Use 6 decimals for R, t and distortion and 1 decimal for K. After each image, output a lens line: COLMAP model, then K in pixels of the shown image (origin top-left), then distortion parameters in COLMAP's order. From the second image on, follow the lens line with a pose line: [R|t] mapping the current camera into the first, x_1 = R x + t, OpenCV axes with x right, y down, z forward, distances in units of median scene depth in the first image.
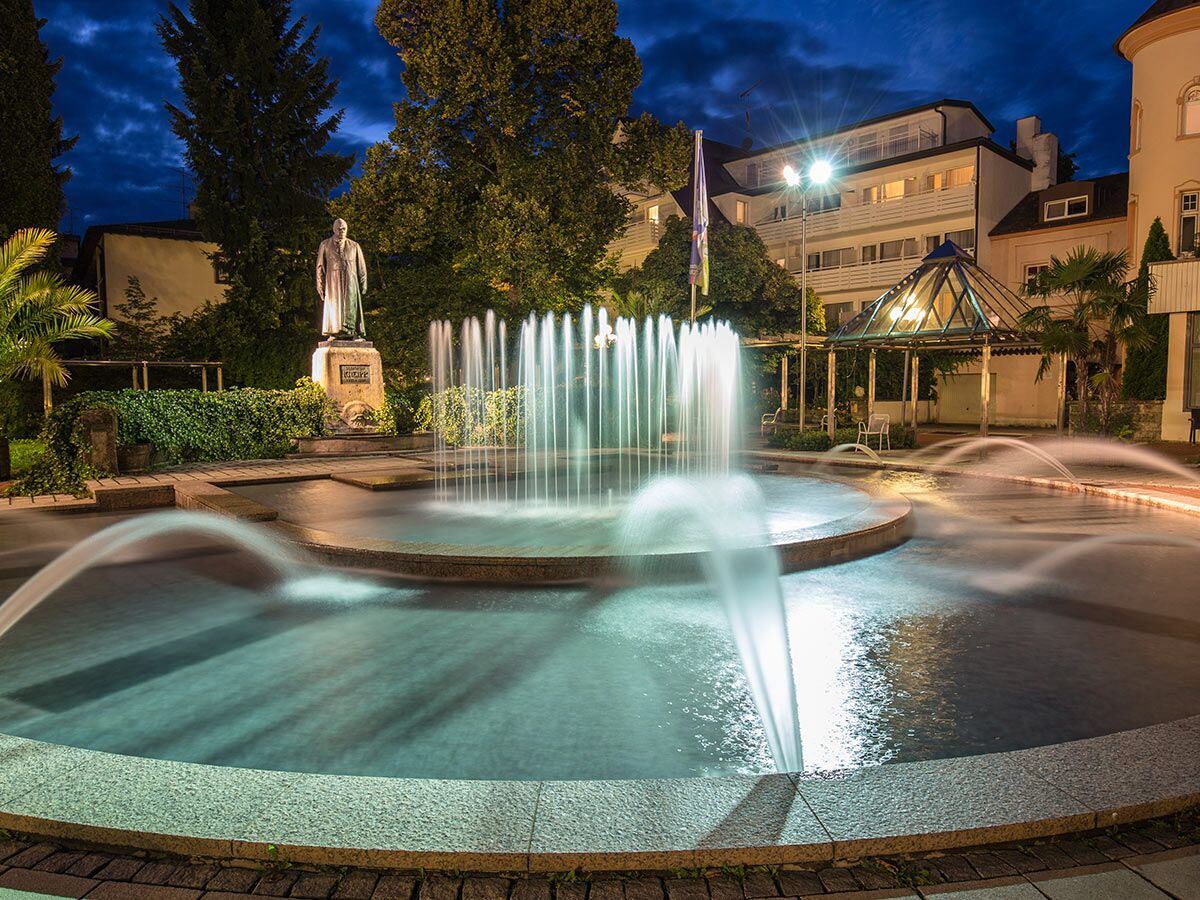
lens RADIAL K [[888.1, 0, 600.0], [0, 888.1, 450.0], [0, 0, 1]] dist [-0.004929, 0.002327]
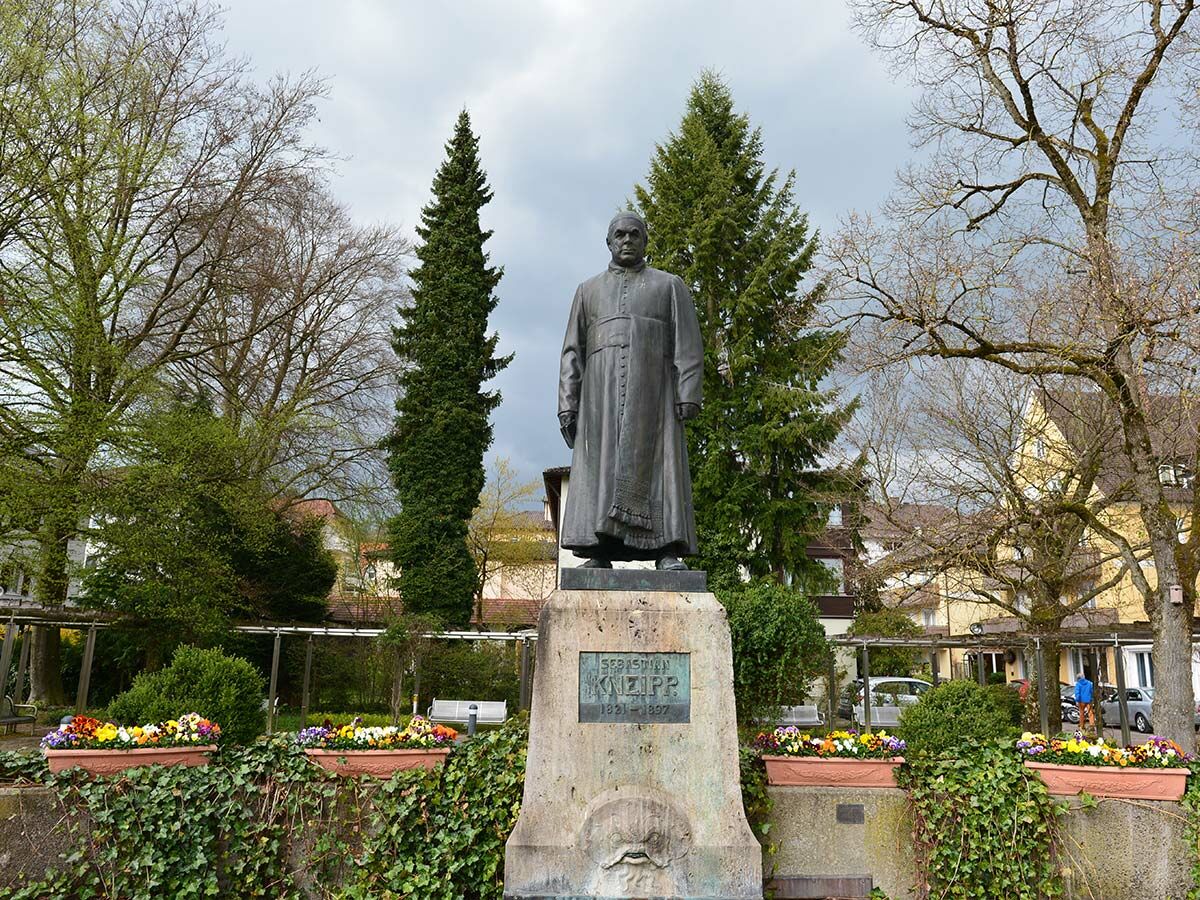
lens RADIAL K [[888.1, 0, 600.0], [0, 888.1, 450.0], [0, 0, 1]] dist [-0.004929, 0.002327]
pose [[0.817922, -0.102714, -0.566085, -0.117847], [-0.072374, 0.957749, -0.278351, -0.077653], [0.570758, 0.268640, 0.775930, 0.752901]]
